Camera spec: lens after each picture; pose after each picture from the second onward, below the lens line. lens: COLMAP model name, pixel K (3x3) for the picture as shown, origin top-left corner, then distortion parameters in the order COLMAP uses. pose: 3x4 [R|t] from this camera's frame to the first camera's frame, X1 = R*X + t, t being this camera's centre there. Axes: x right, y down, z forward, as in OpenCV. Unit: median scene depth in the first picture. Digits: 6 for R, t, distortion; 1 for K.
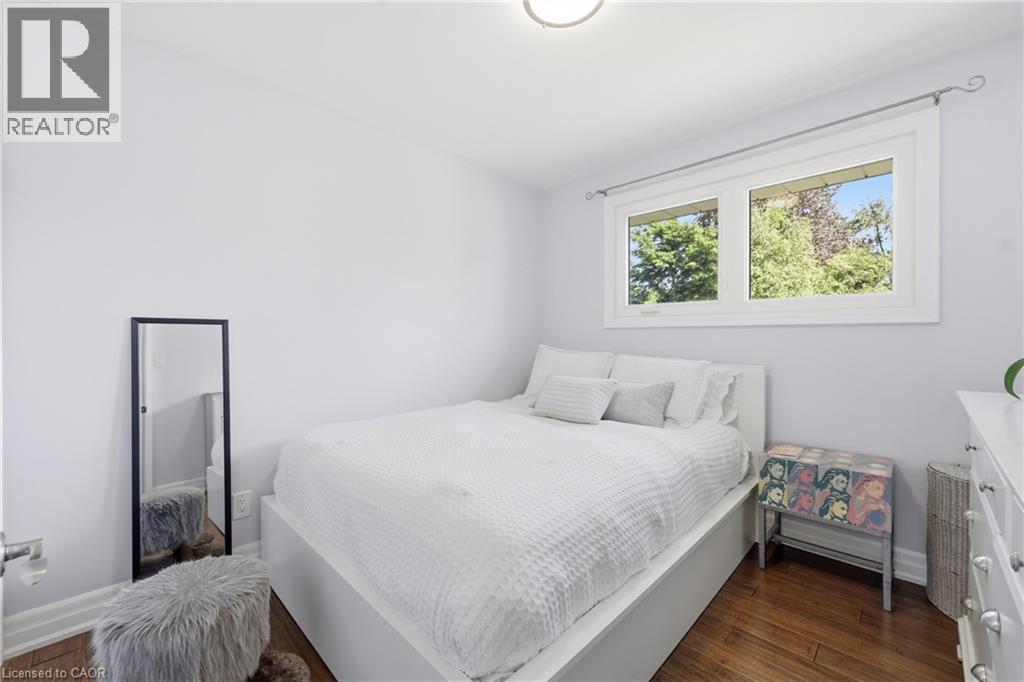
lens RADIAL K [[415.3, 0, 510.9], [0, 415.3, 340.3], [0, 0, 1]] dist [-0.002200, -0.000056]
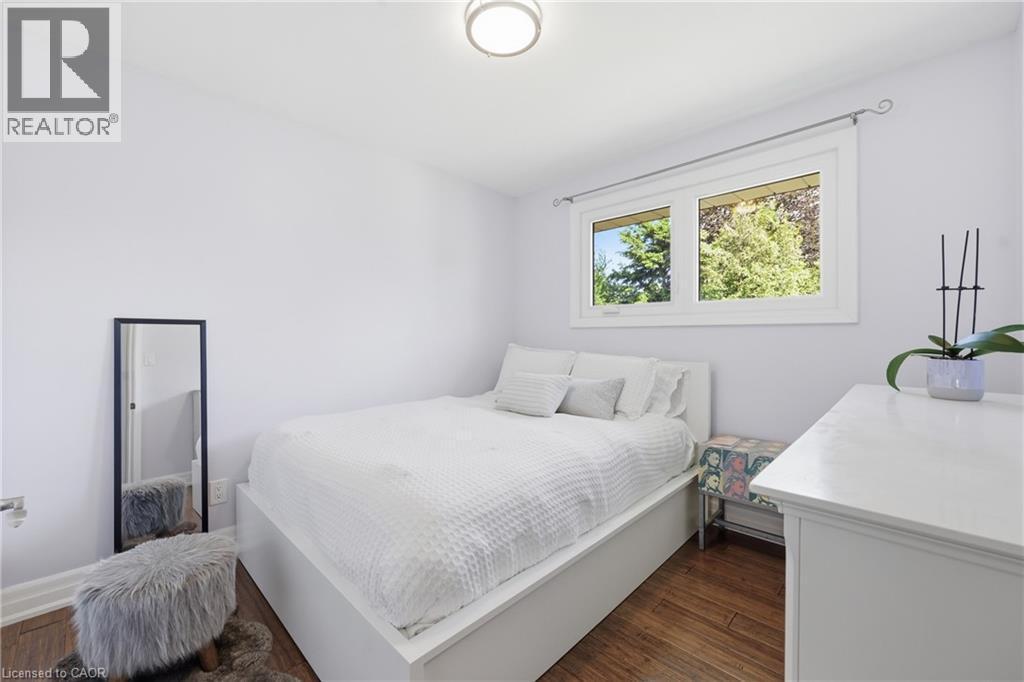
lens RADIAL K [[415.3, 0, 513.0], [0, 415.3, 338.2], [0, 0, 1]] dist [-0.002200, -0.000056]
pose [[0.999974, -0.000113, 0.007233, 0.117285], [0.000141, 0.999992, -0.003977, 0.001783], [-0.007232, 0.003978, 0.999966, -0.091913]]
